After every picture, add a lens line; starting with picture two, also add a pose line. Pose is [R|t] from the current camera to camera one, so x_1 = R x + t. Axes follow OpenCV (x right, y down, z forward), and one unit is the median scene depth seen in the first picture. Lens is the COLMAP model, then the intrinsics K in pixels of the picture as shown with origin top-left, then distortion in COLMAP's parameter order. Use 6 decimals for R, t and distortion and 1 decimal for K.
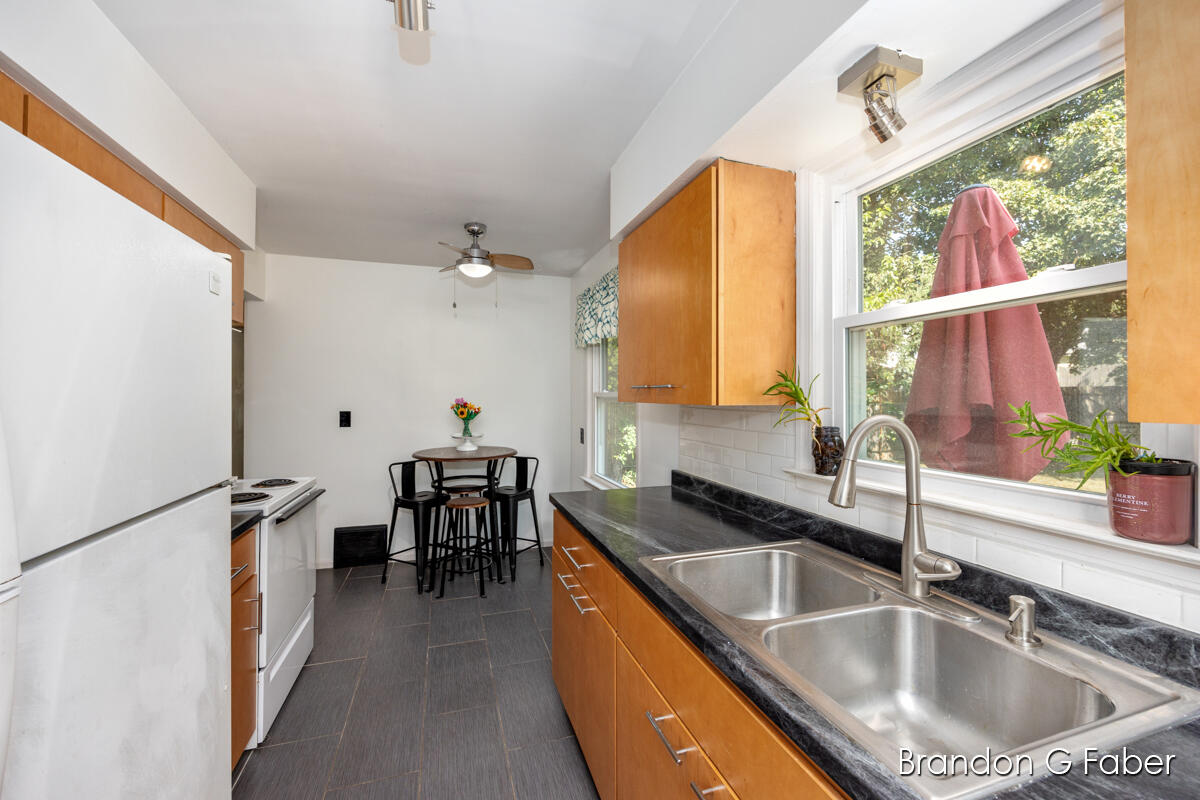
lens RADIAL K [[478.2, 0, 601.6], [0, 478.2, 396.6], [0, 0, 1]] dist [-0.001058, -0.000364]
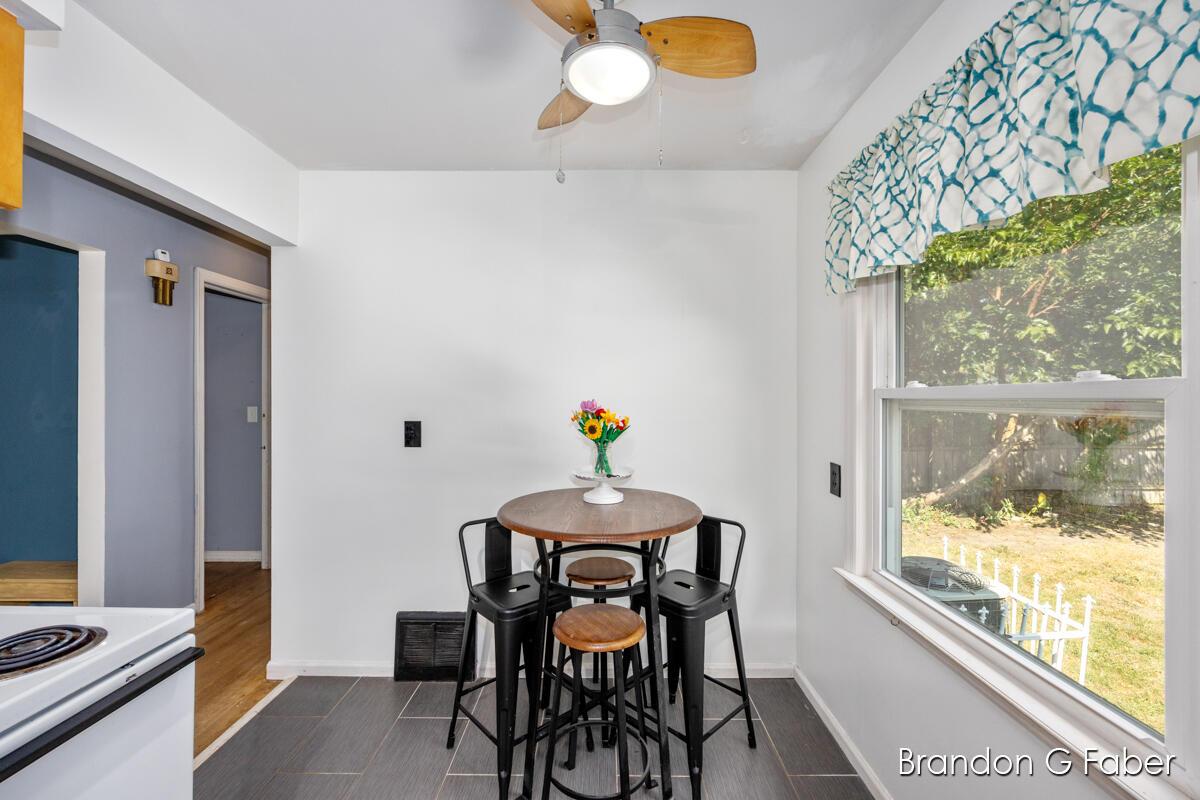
lens RADIAL K [[478.2, 0, 601.6], [0, 478.2, 396.6], [0, 0, 1]] dist [-0.001058, -0.000364]
pose [[0.947082, 0.001384, -0.320990, -0.117735], [-0.000972, 0.999998, 0.001444, -0.001336], [0.320991, -0.001056, 0.947082, 0.513775]]
